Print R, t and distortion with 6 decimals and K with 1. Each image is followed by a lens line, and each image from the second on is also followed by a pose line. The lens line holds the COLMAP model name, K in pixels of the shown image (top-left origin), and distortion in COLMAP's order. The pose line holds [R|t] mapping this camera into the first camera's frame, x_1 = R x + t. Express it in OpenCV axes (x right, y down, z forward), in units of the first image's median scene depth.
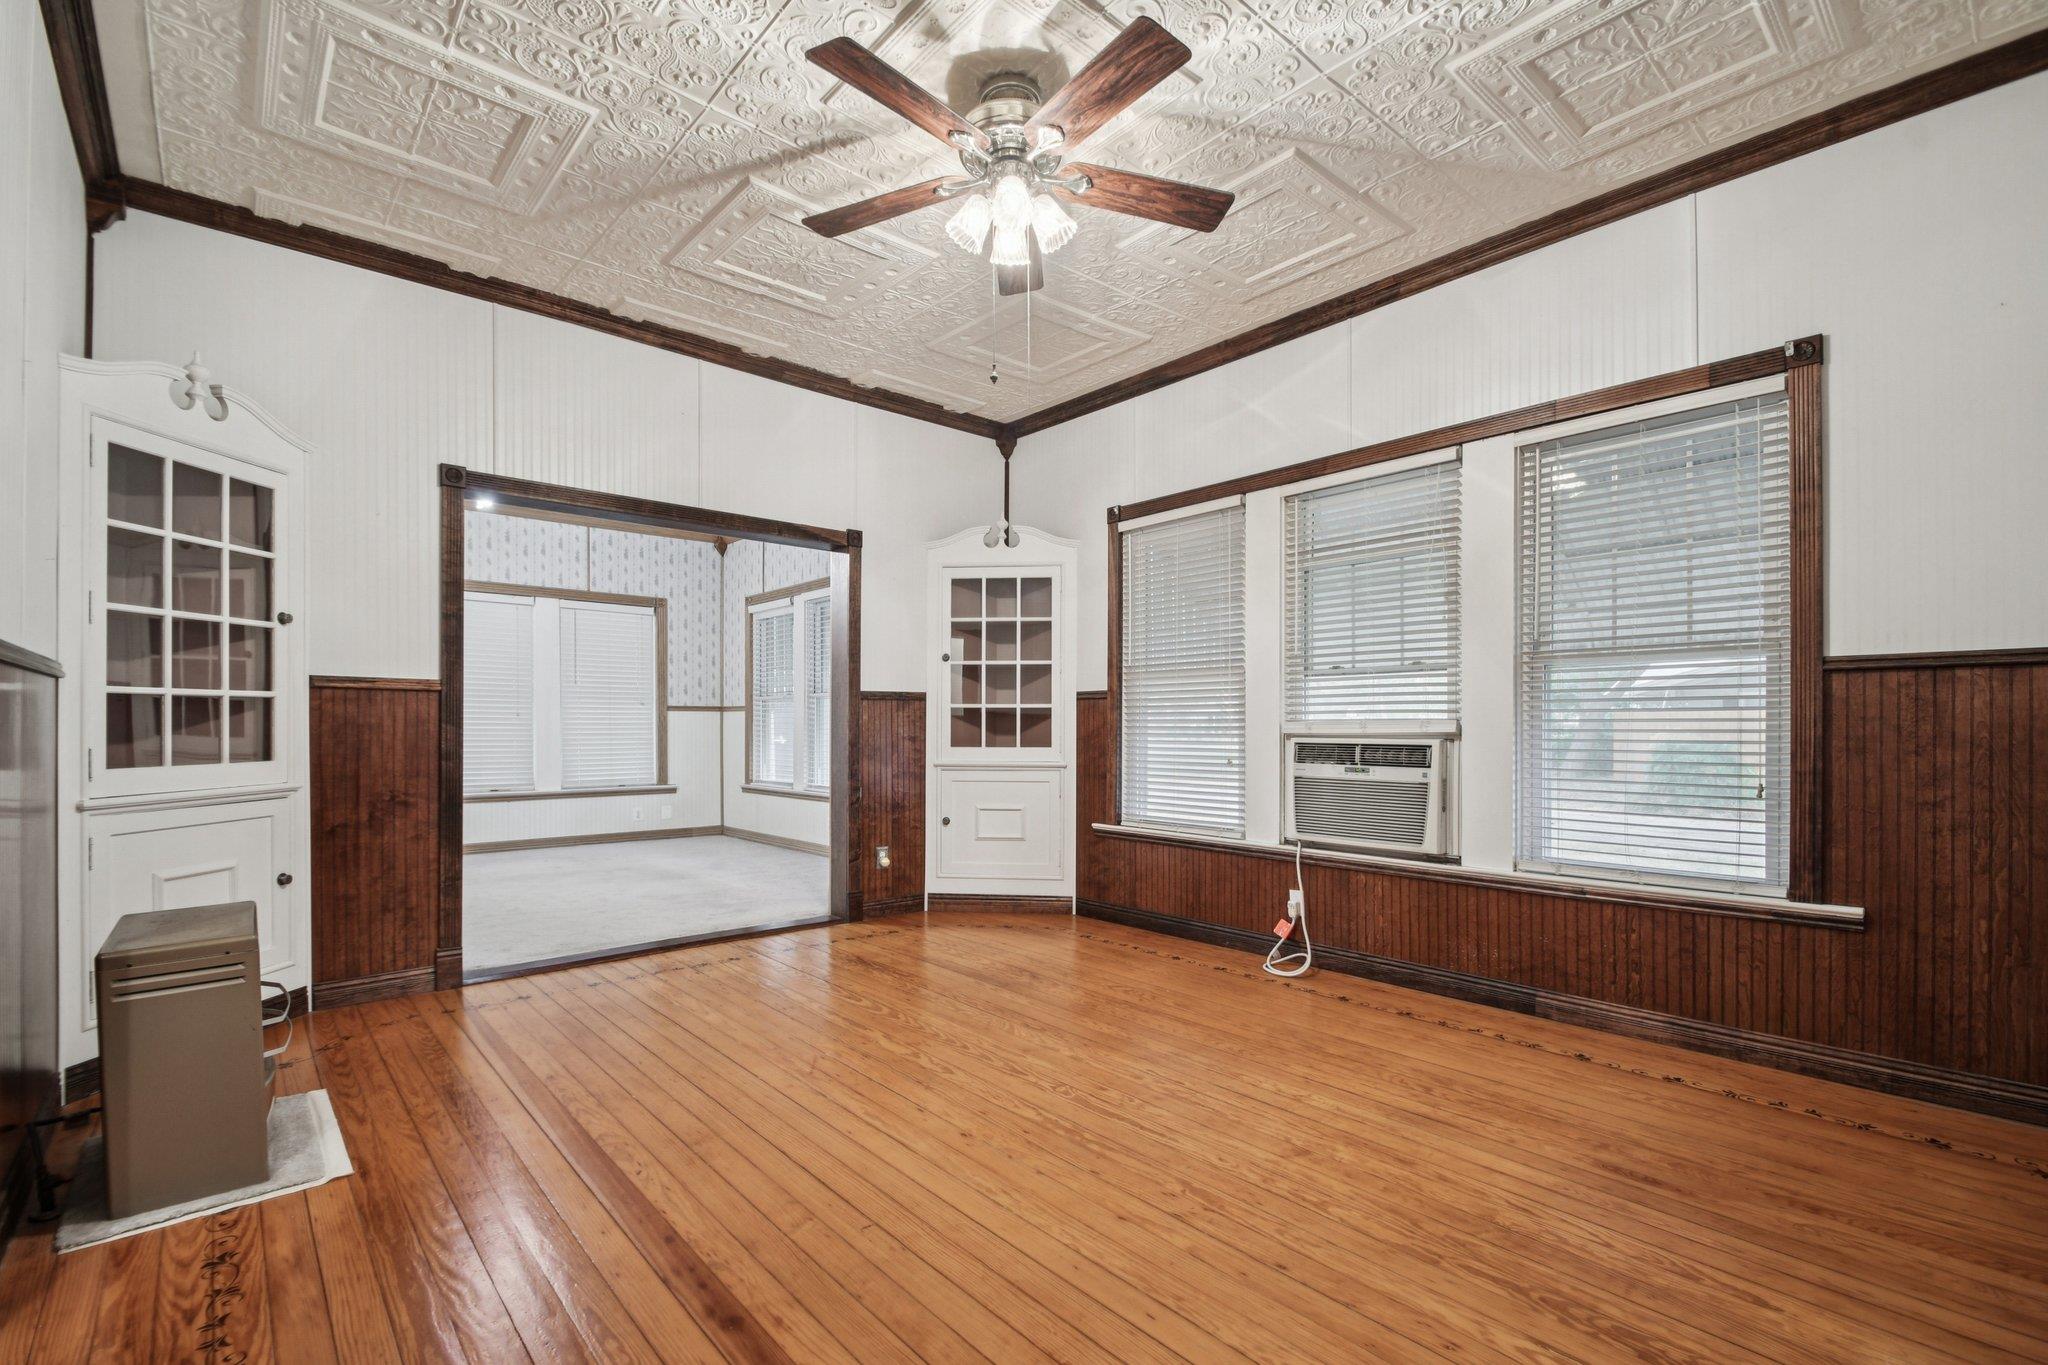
lens RADIAL K [[914.0, 0, 1024.2], [0, 914.0, 721.2], [0, 0, 1]] dist [0.001858, -0.013369]
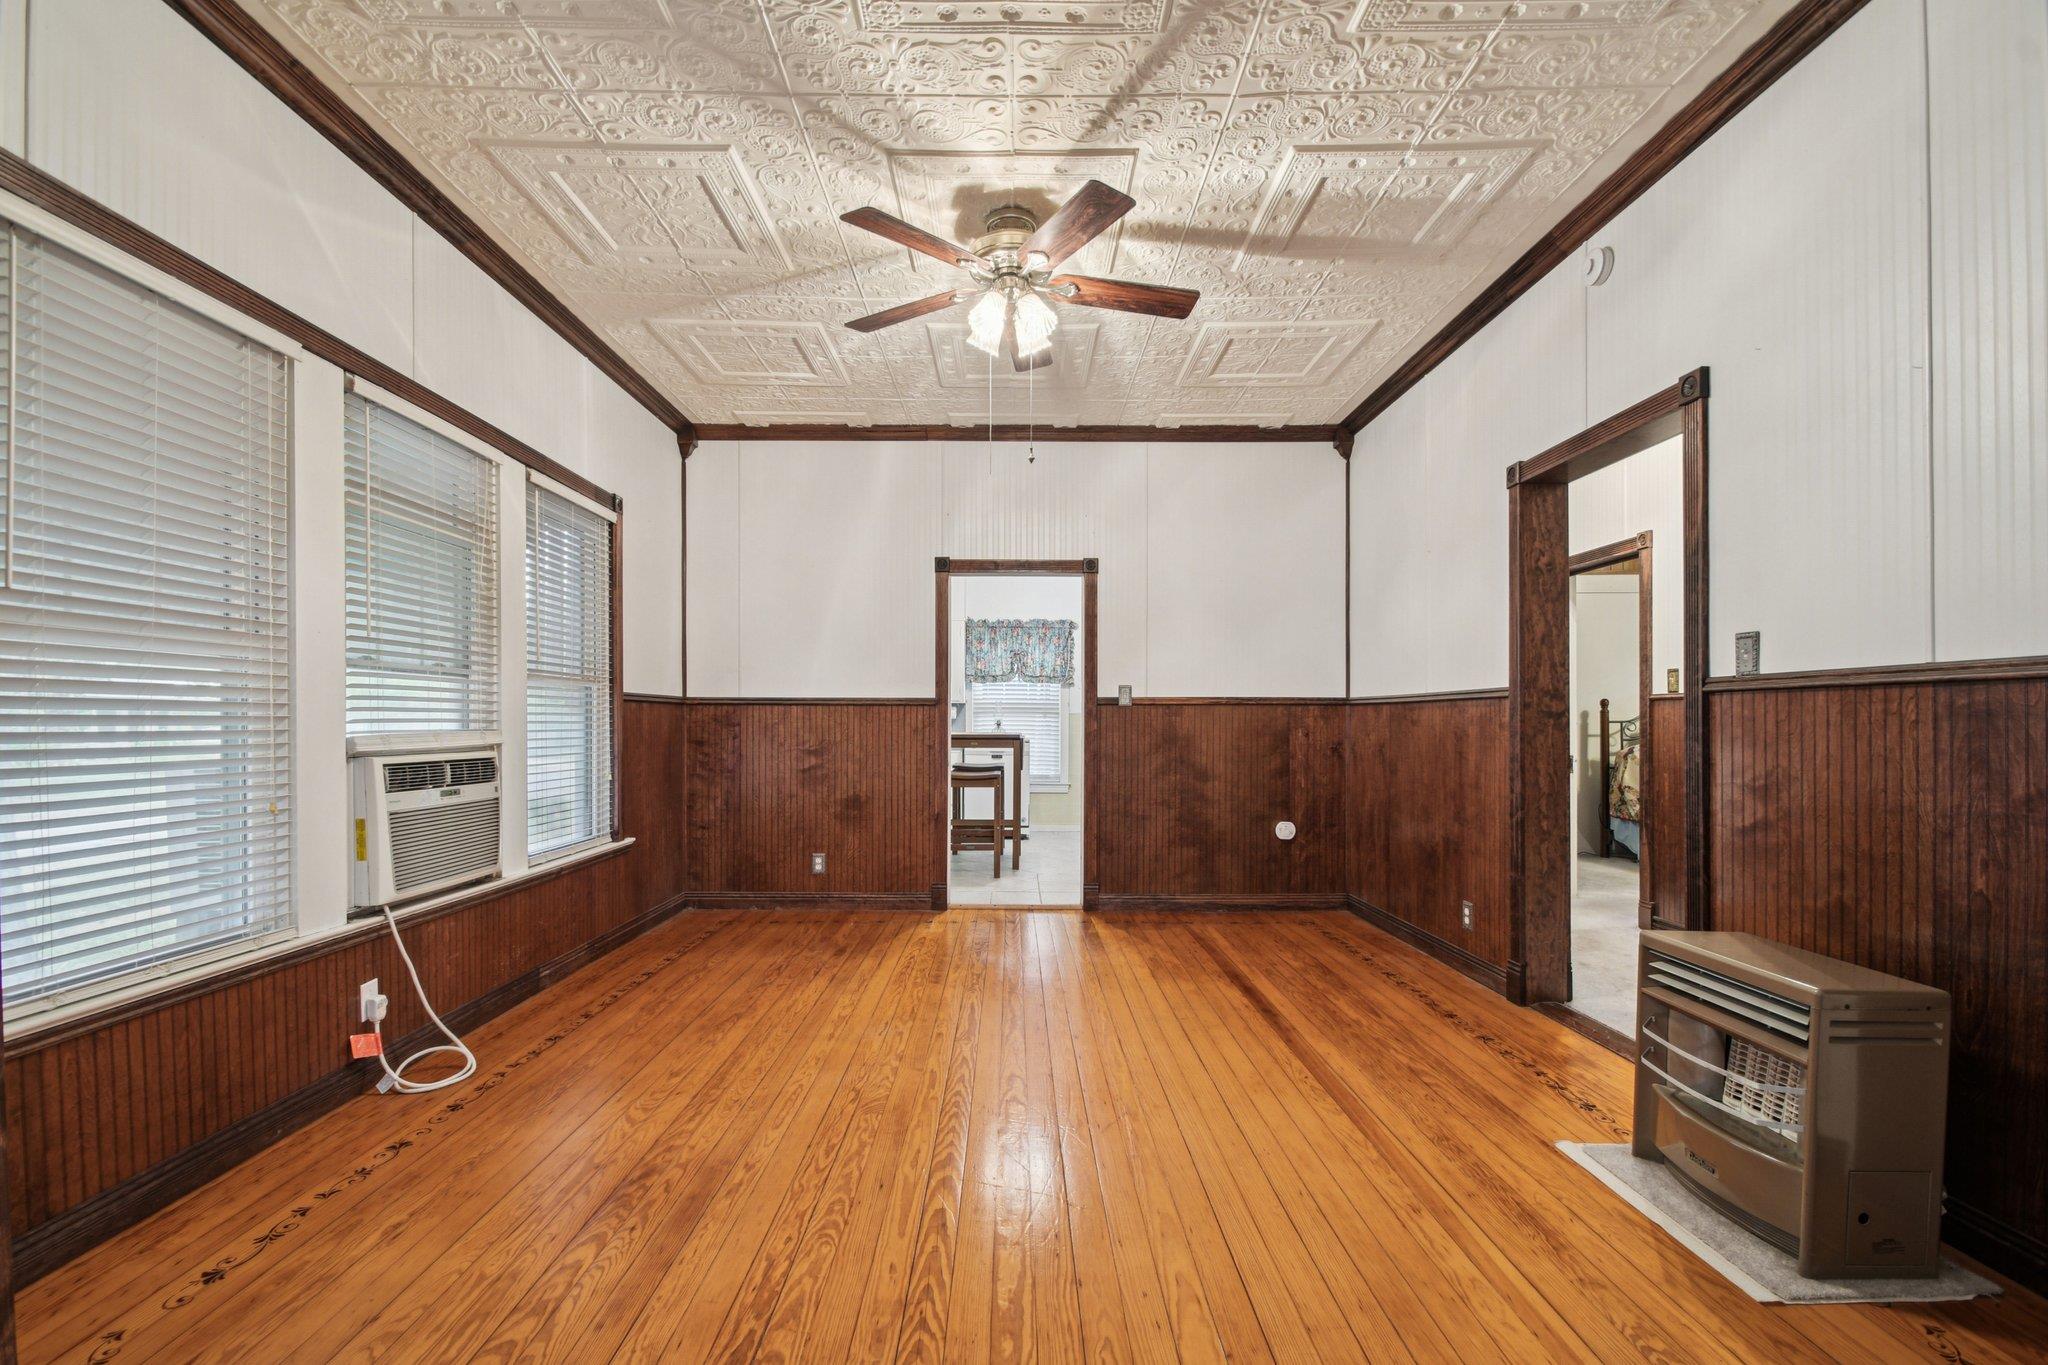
lens RADIAL K [[914.0, 0, 1024.2], [0, 914.0, 721.2], [0, 0, 1]] dist [0.001858, -0.013369]
pose [[-0.758935, 0.001950, 0.651163, -0.573753], [-0.001225, 0.999989, -0.004422, -0.007150], [-0.651165, -0.004153, -0.758925, 1.336899]]
